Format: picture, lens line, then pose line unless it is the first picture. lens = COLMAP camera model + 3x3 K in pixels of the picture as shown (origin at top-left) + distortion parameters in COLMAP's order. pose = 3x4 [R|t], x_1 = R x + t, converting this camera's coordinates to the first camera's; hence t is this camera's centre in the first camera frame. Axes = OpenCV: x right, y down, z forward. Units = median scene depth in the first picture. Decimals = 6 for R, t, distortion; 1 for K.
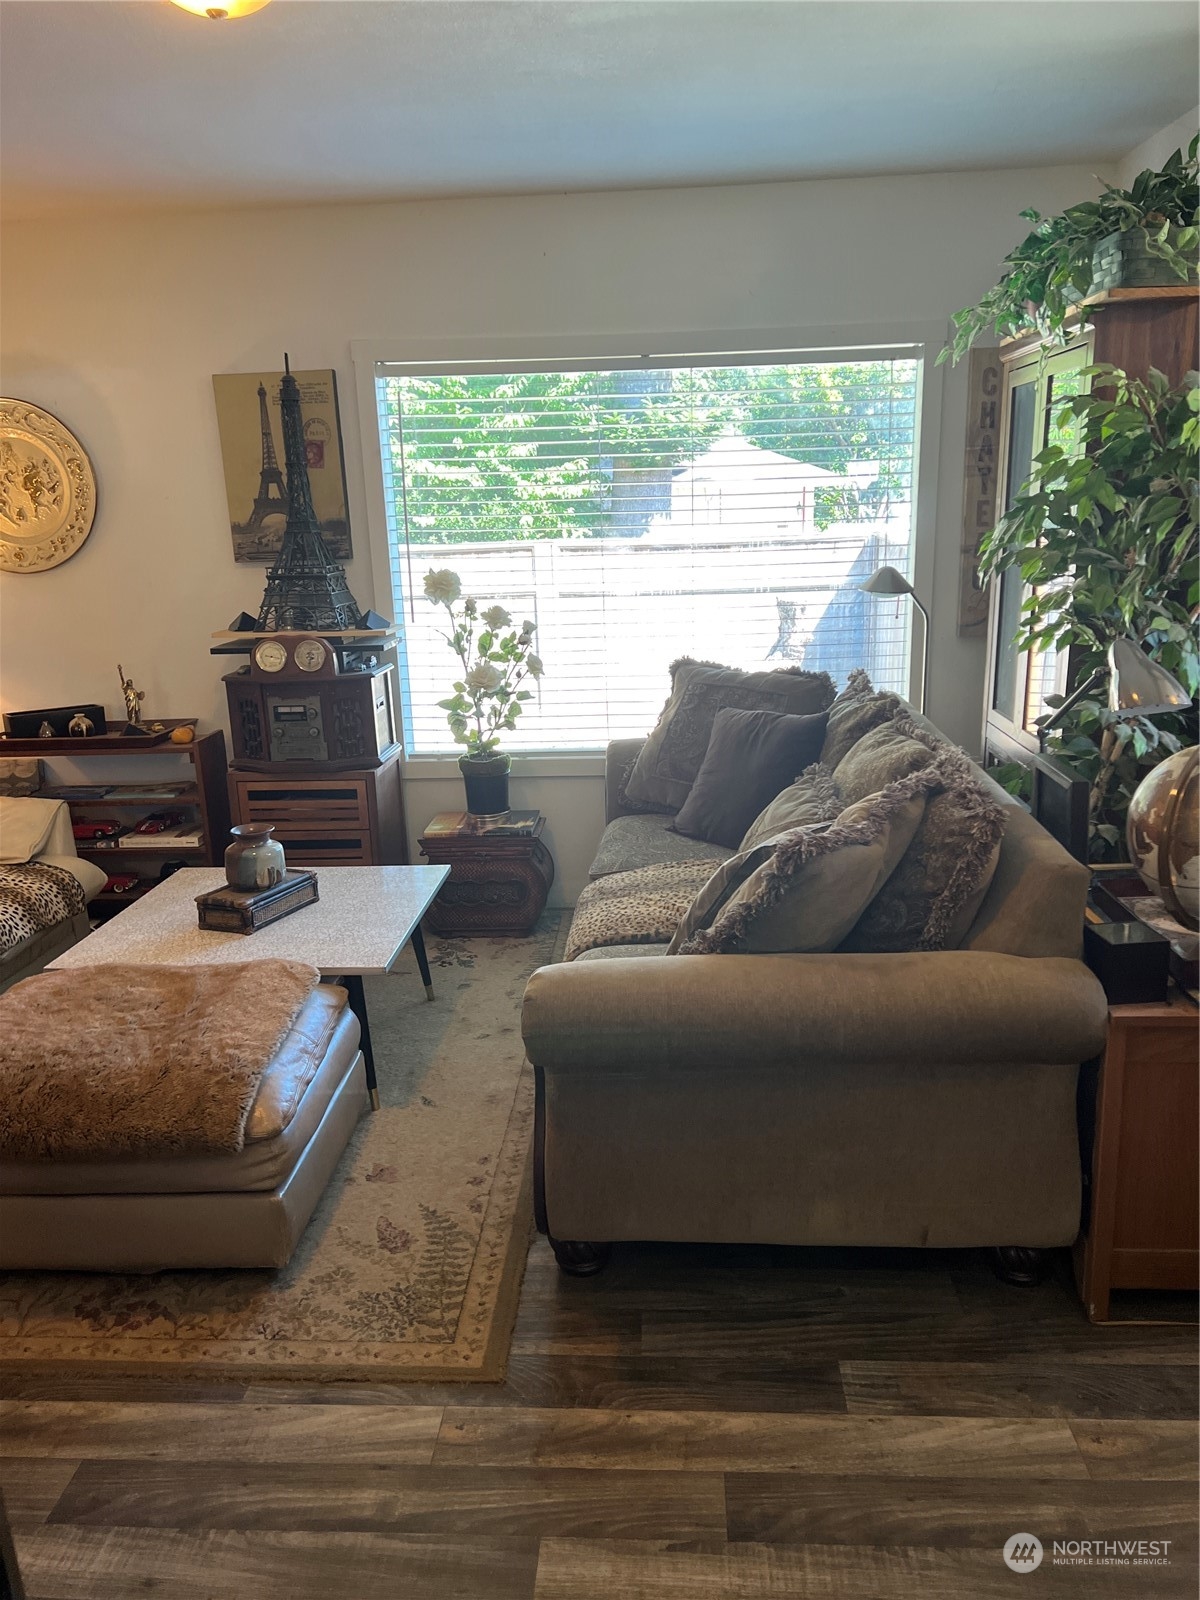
lens RADIAL K [[1201.8, 0, 597.3], [0, 1201.8, 813.2], [0, 0, 1]] dist [0.102406, -0.212345]
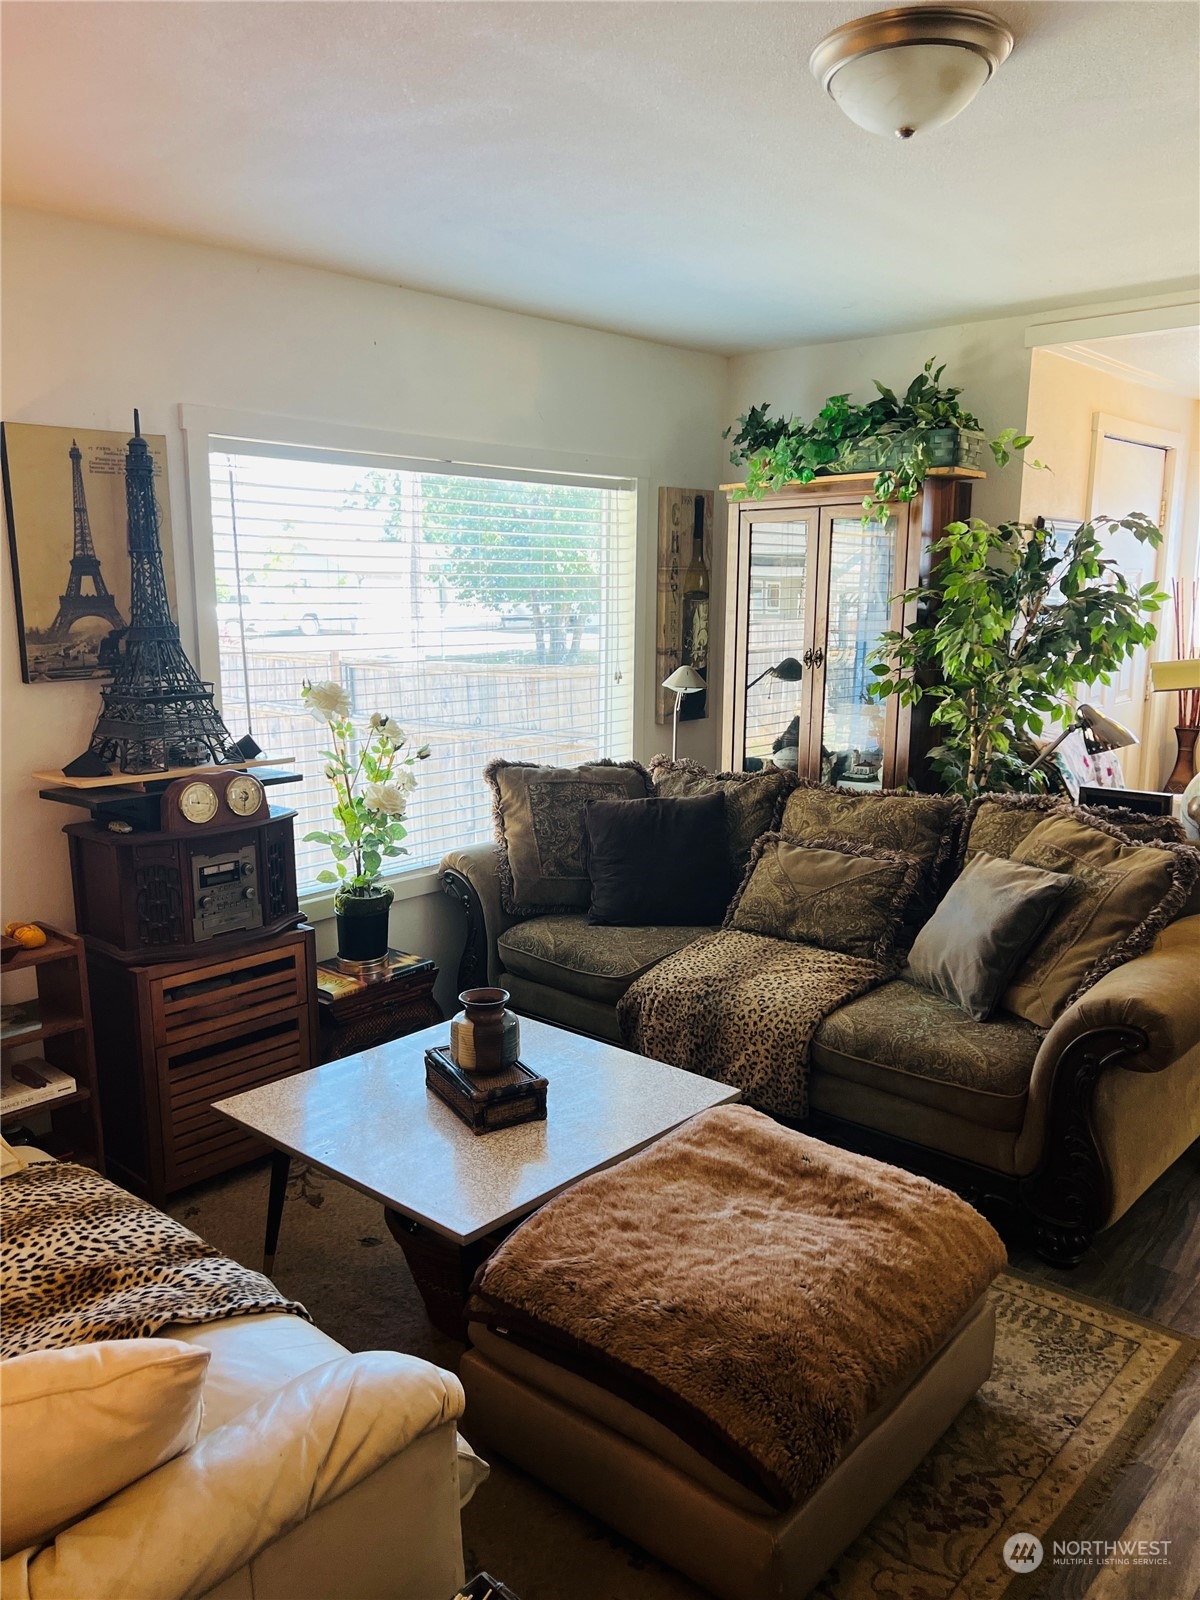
lens RADIAL K [[1201.8, 0, 597.3], [0, 1201.8, 813.2], [0, 0, 1]] dist [0.102406, -0.212345]
pose [[0.621365, -0.118971, 0.774436, -0.679351], [0.181471, 0.983381, 0.005468, -0.079690], [-0.762216, 0.137140, 0.632629, 0.324760]]
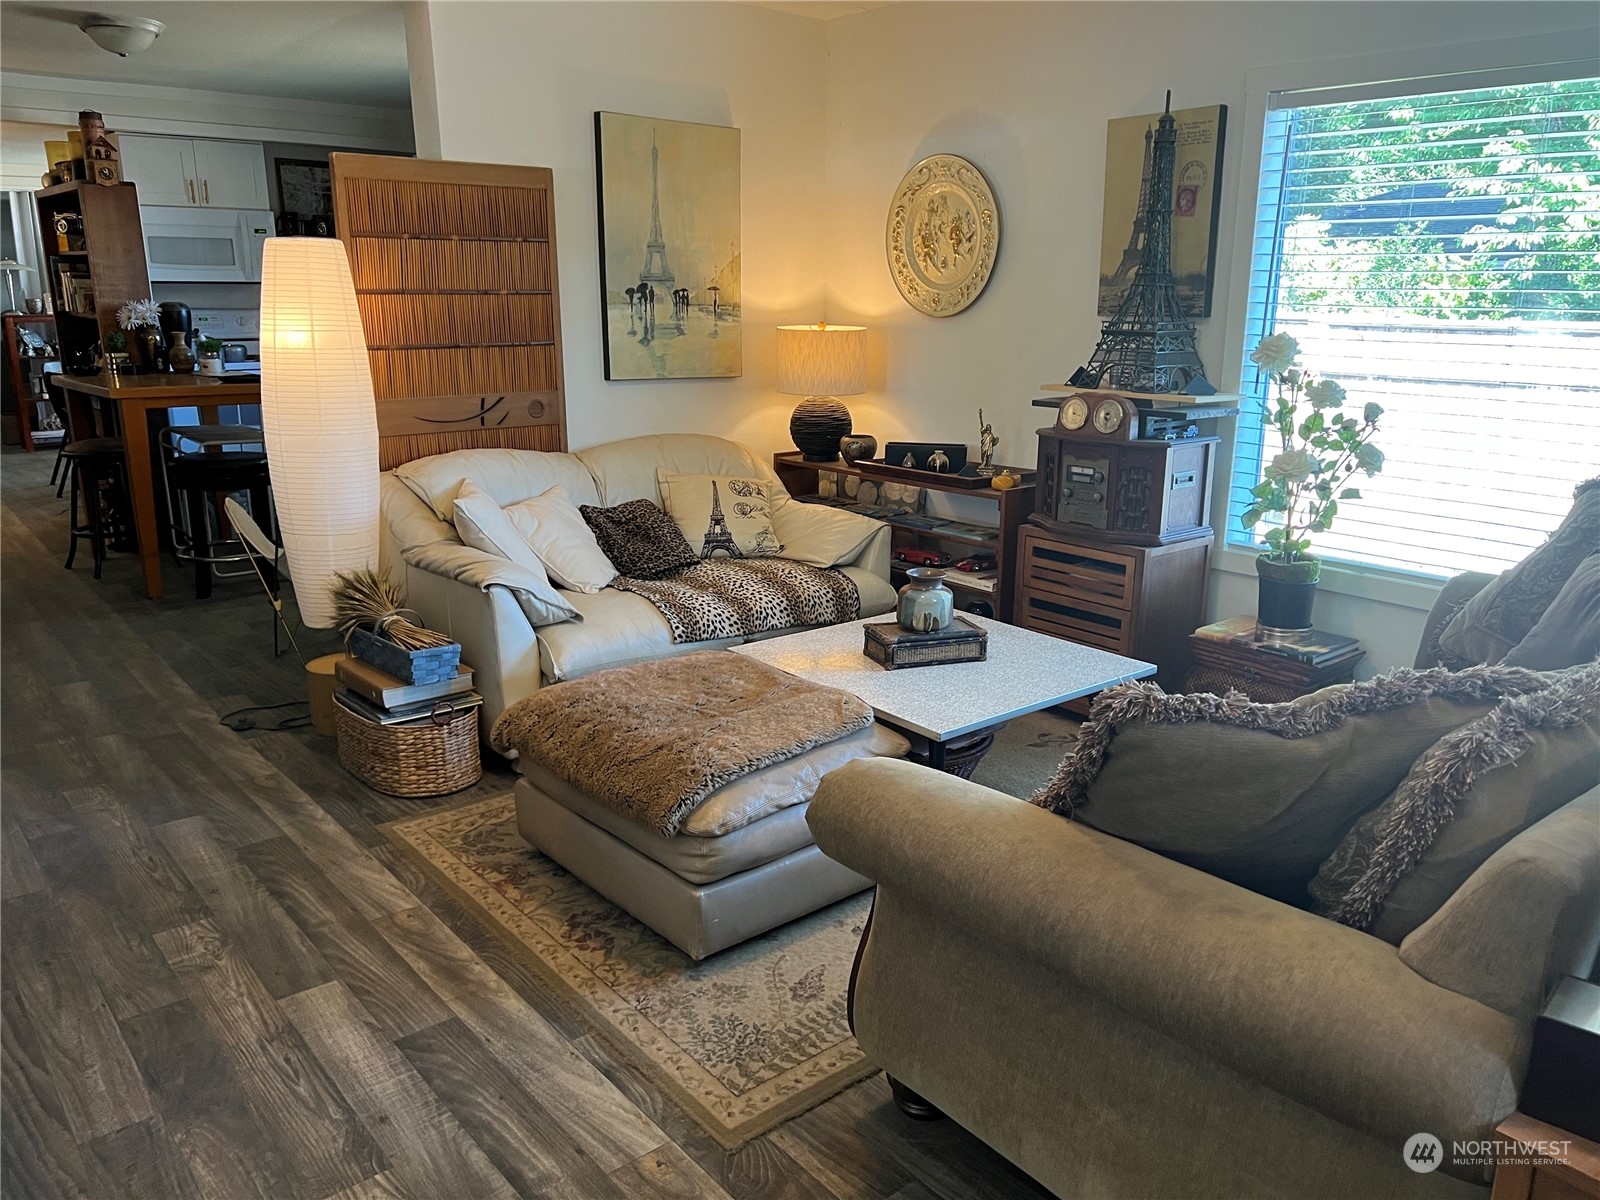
lens RADIAL K [[1203.1, 0, 800.0], [0, 1203.1, 600.0], [0, 0, 1]] dist [0.132732, -0.212645]
pose [[0.678394, 0.216851, -0.701966, 0.286370], [-0.207533, 0.973099, 0.100045, -0.035023], [0.704777, 0.077812, 0.705149, 0.169291]]
